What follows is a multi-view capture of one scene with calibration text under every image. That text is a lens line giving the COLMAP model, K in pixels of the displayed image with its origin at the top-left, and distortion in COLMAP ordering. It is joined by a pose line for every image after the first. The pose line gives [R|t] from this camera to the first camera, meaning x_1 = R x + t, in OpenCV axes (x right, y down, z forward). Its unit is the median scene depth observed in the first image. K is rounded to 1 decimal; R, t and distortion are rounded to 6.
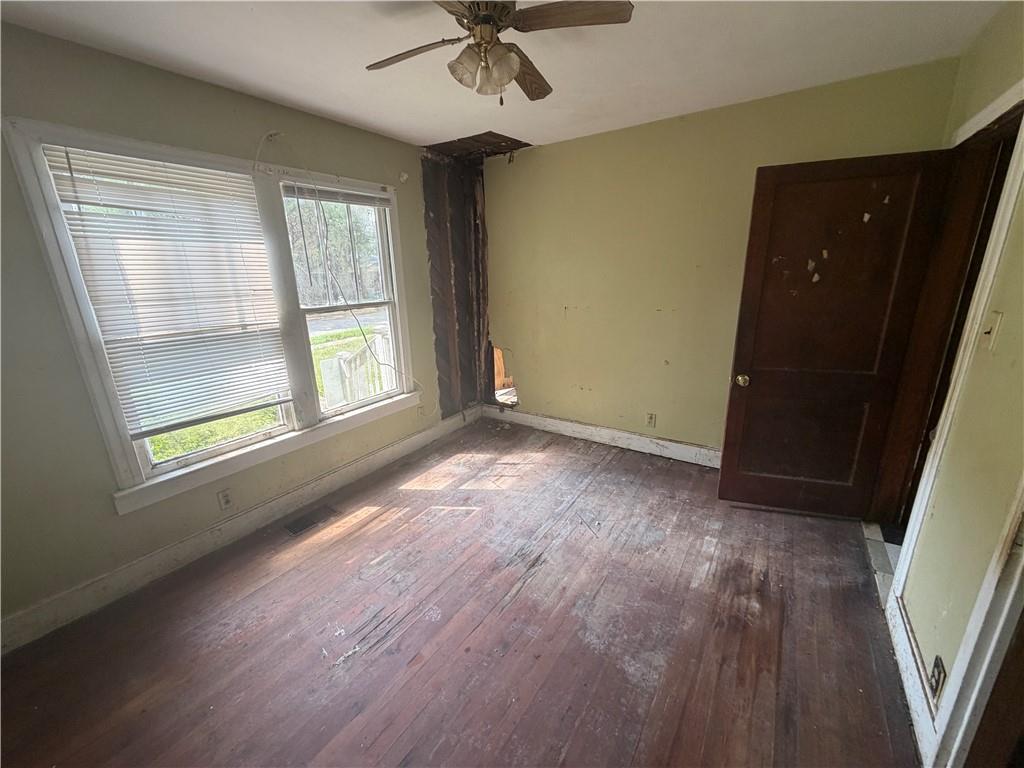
lens RADIAL K [[407.4, 0, 509.9], [0, 407.4, 385.0], [0, 0, 1]] dist [0.000719, -0.000121]
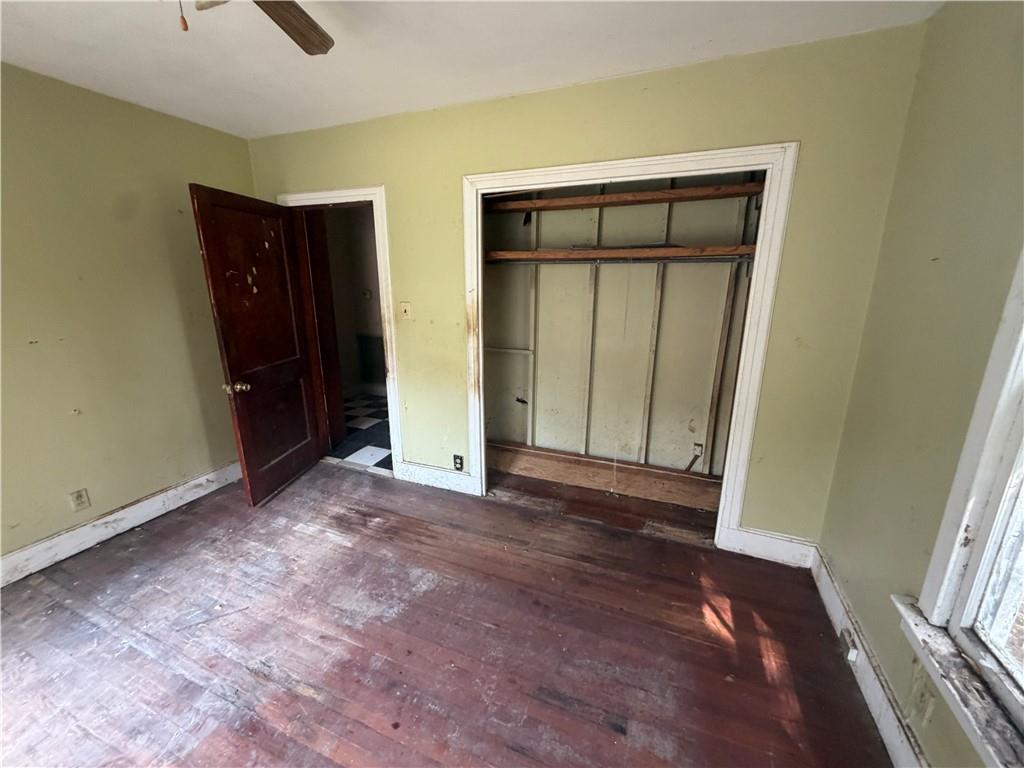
lens RADIAL K [[407.4, 0, 507.5], [0, 407.4, 387.1], [0, 0, 1]] dist [0.000719, -0.000121]
pose [[-0.197864, -0.225766, 0.953876, -0.615057], [0.273193, 0.921857, 0.274856, -0.121876], [-0.941390, 0.314976, -0.120725, 0.519967]]
